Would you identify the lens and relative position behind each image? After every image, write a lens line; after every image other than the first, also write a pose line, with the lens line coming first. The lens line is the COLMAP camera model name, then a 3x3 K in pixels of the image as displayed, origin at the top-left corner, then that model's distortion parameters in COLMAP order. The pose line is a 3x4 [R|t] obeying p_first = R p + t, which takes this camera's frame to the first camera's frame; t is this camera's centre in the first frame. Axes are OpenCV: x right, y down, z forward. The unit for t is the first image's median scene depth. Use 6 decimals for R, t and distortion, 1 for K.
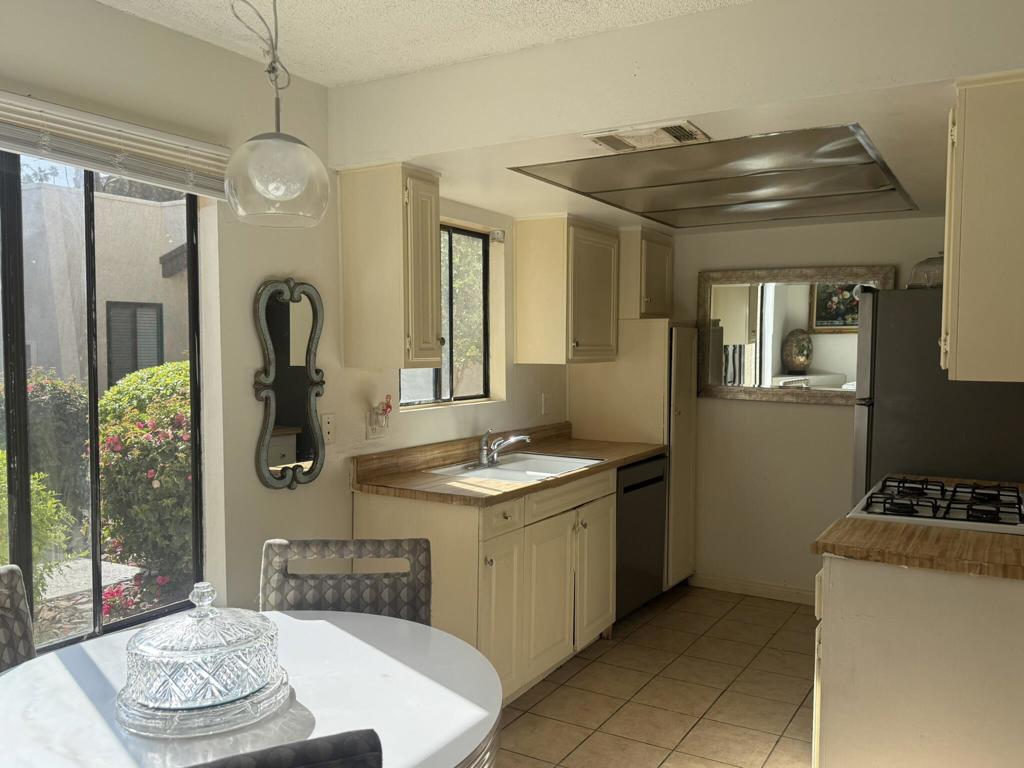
lens RADIAL K [[822.9, 0, 511.4], [0, 822.9, 387.1], [0, 0, 1]] dist [0.181184, -0.351309]
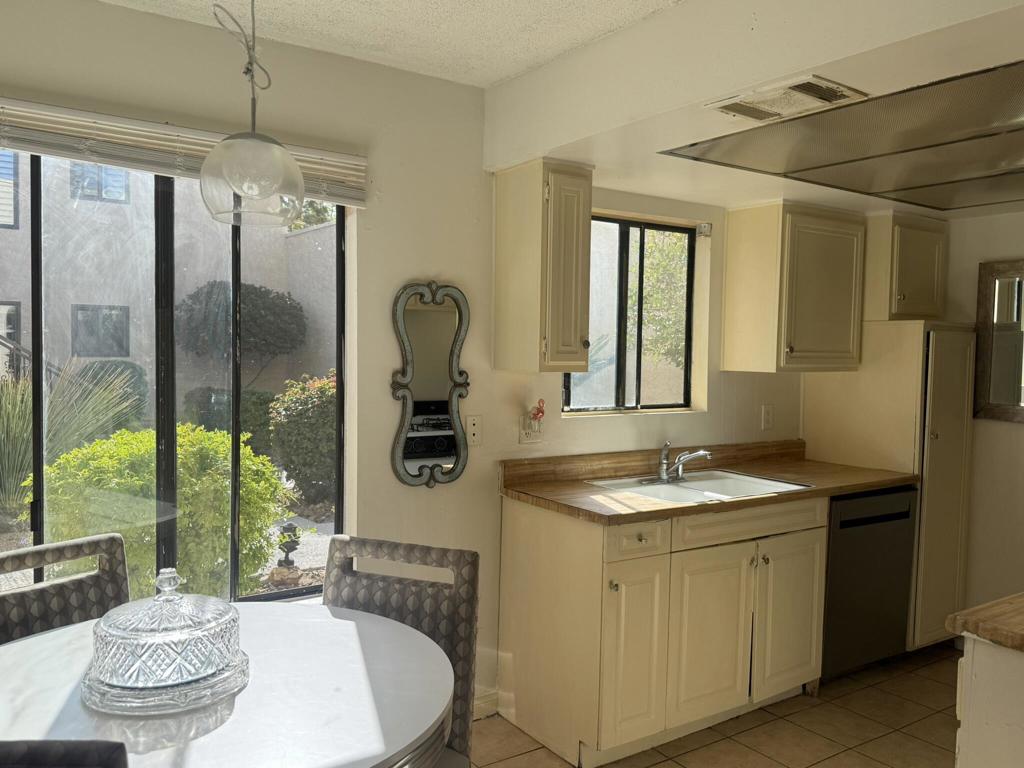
lens RADIAL K [[822.9, 0, 511.4], [0, 822.9, 387.1], [0, 0, 1]] dist [0.181184, -0.351309]
pose [[0.914165, 0.032437, -0.404043, 0.209388], [-0.035093, 0.999384, 0.000832, -0.004398], [0.403821, 0.013418, 0.914740, 0.101704]]
